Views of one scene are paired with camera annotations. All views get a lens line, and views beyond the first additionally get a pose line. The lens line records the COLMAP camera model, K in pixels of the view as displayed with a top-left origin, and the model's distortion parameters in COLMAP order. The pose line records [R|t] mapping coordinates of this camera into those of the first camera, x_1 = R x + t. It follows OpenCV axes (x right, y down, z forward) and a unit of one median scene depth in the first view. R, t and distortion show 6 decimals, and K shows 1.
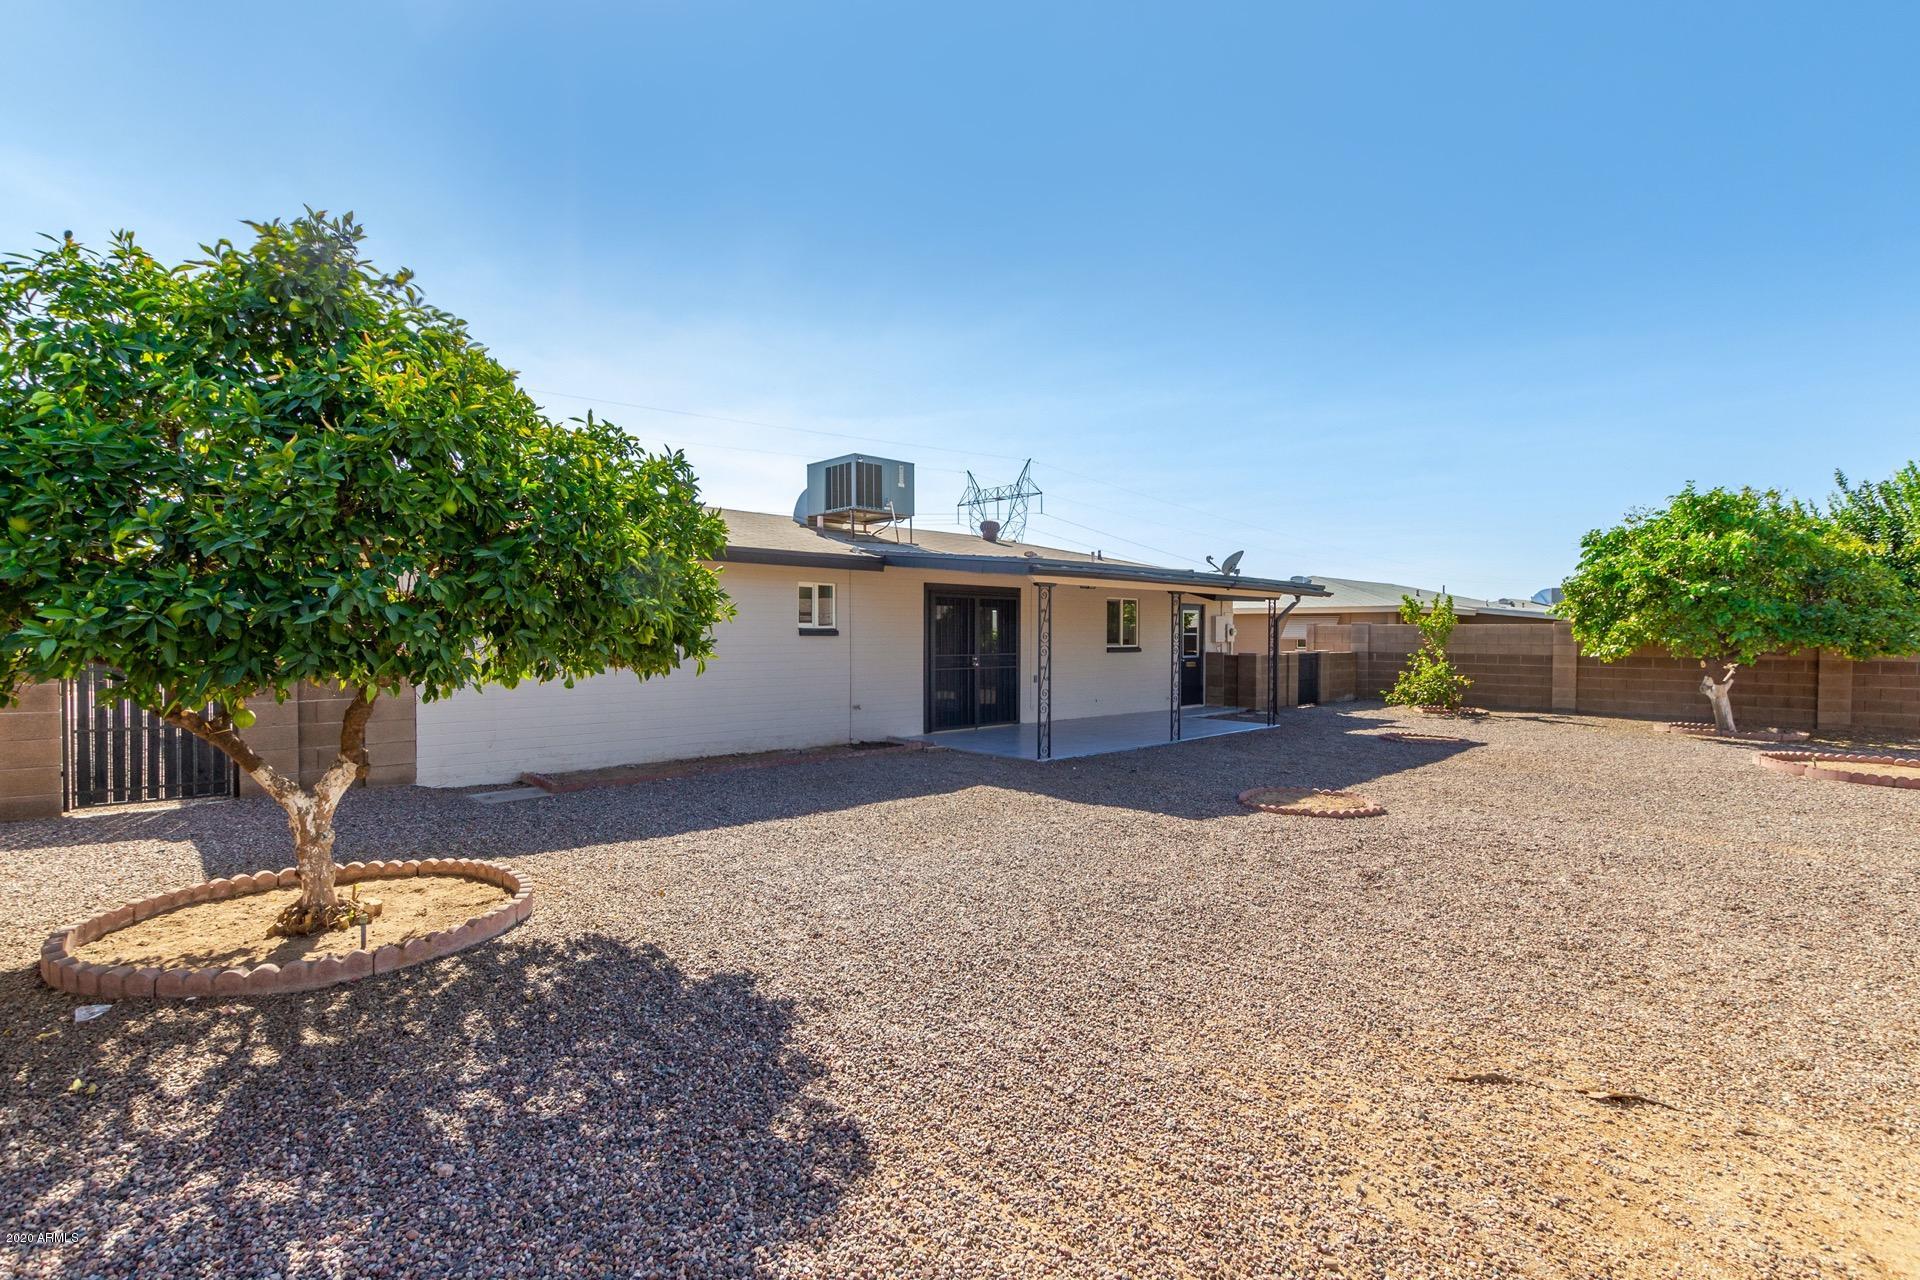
lens RADIAL K [[873.9, 0, 962.1], [0, 873.9, 651.4], [0, 0, 1]] dist [0.007570, -0.001306]
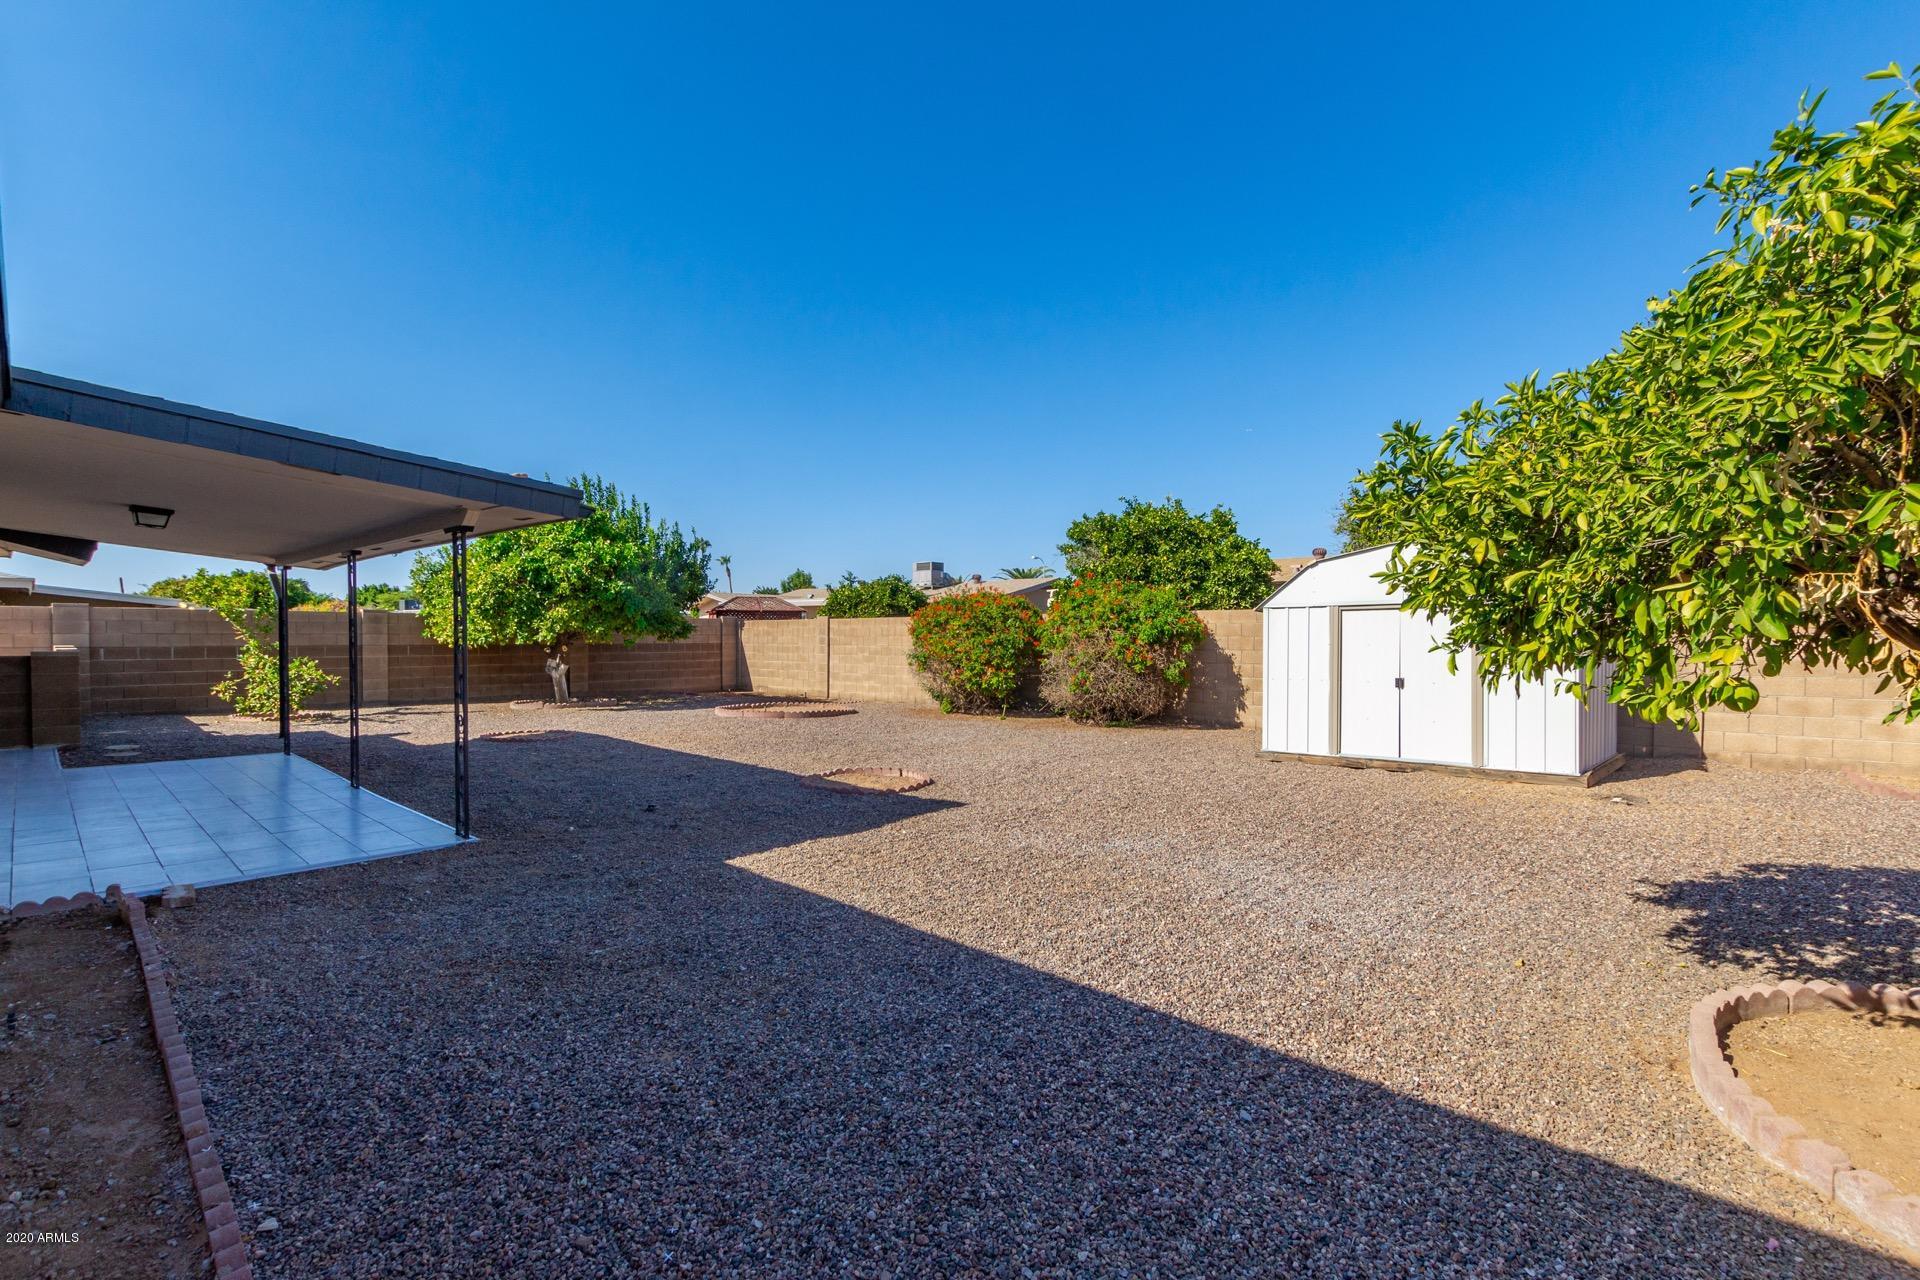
lens RADIAL K [[873.9, 0, 962.1], [0, 873.9, 651.4], [0, 0, 1]] dist [0.007570, -0.001306]
pose [[-0.053525, -0.030042, 0.998114, -0.352299], [0.014810, 0.999413, 0.030876, -0.010003], [-0.998457, 0.016435, -0.053049, 0.498812]]
